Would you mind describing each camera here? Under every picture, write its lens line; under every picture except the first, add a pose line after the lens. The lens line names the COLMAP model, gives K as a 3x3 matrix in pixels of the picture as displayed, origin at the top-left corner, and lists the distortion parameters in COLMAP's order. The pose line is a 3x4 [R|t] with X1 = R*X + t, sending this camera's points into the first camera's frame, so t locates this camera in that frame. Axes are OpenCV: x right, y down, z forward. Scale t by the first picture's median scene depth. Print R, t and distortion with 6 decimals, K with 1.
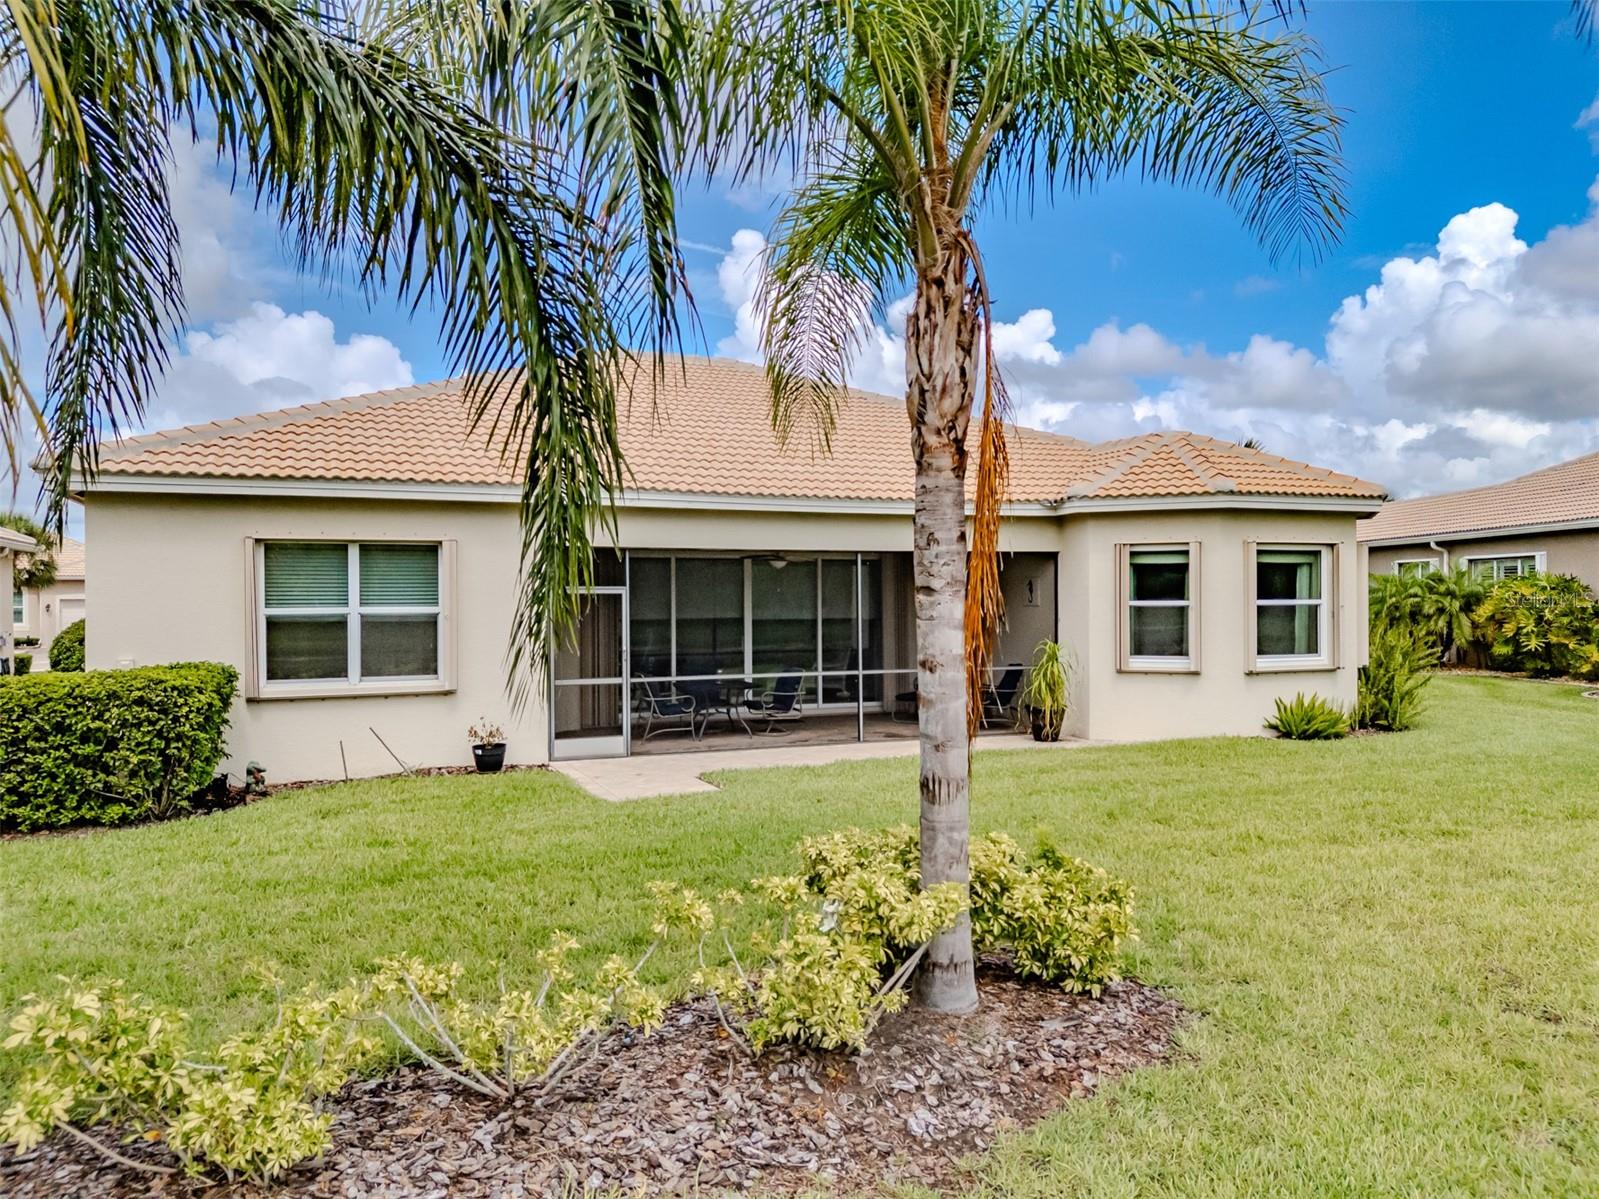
lens RADIAL K [[1179.1, 0, 796.2], [0, 1179.1, 604.5], [0, 0, 1]] dist [0.049579, -0.035331]
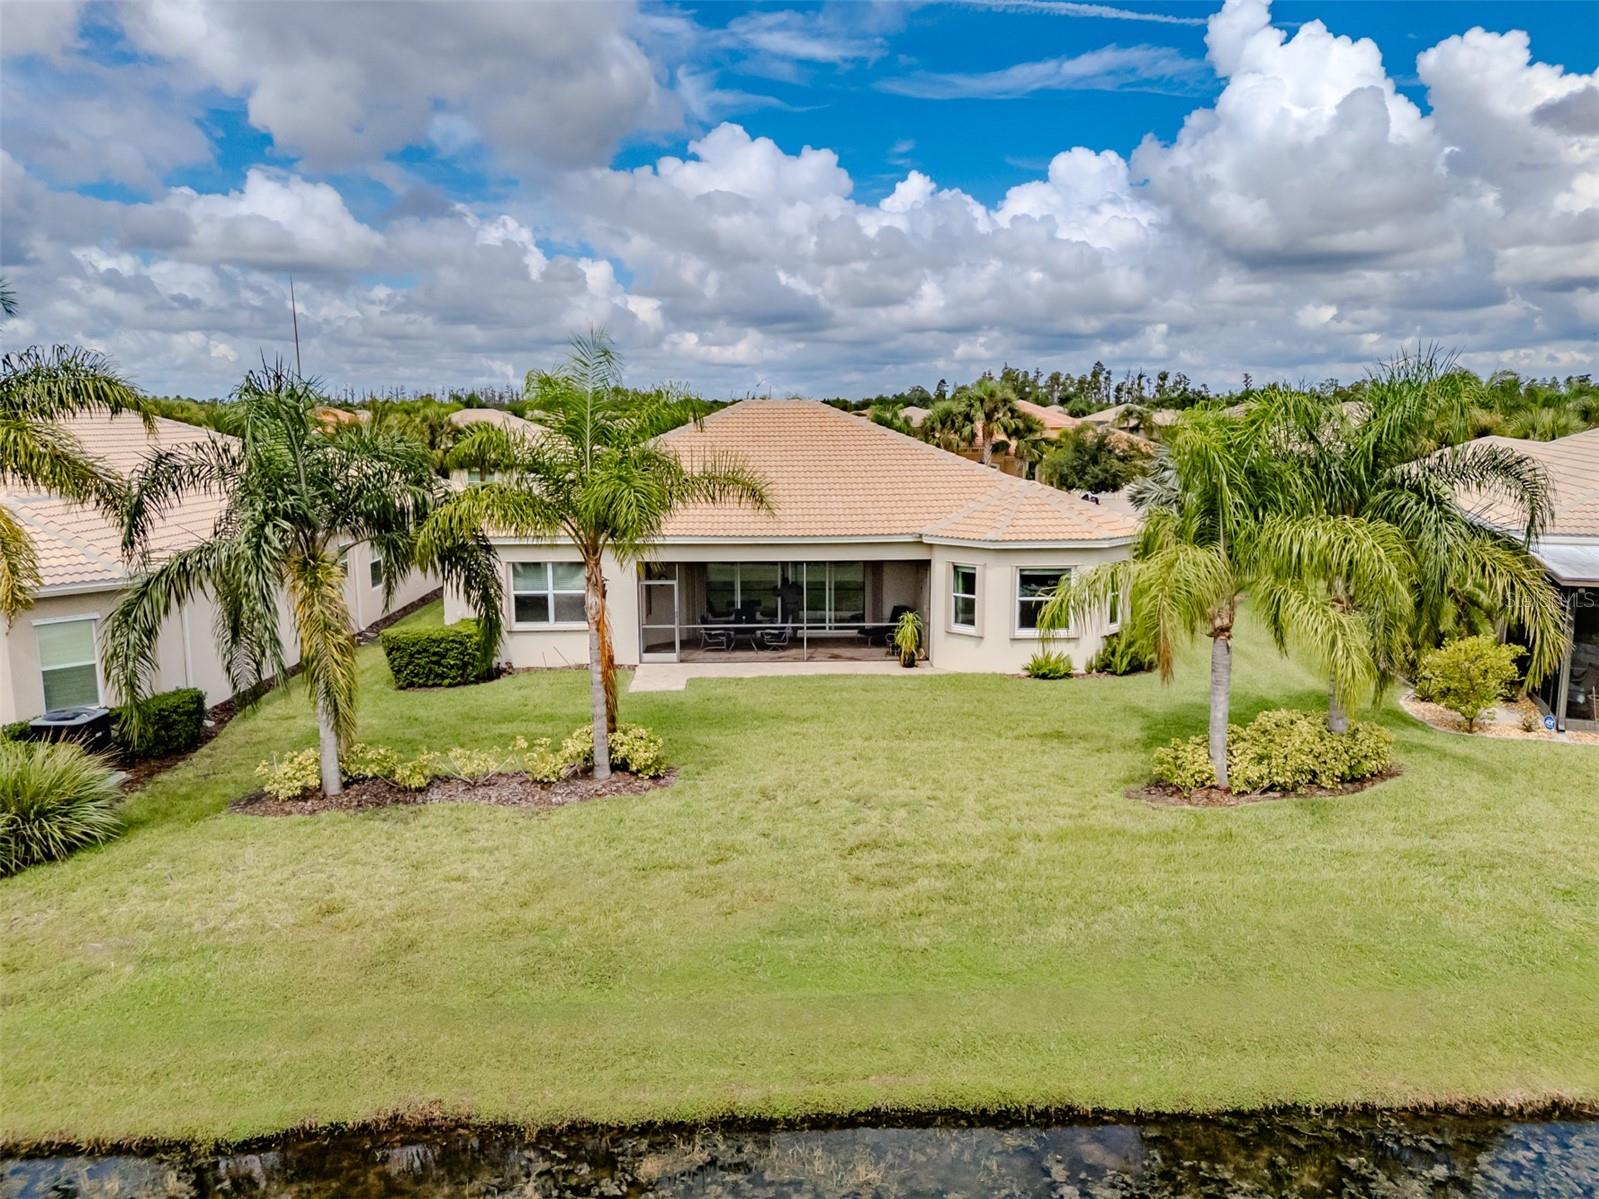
lens RADIAL K [[1179.1, 0, 800.9], [0, 1179.1, 597.7], [0, 0, 1]] dist [0.049579, -0.035331]
pose [[0.935151, 0.056834, -0.349661, 0.825771], [-0.003584, 0.988514, 0.151088, -0.316138], [0.354232, -0.140037, 0.924613, -0.860895]]
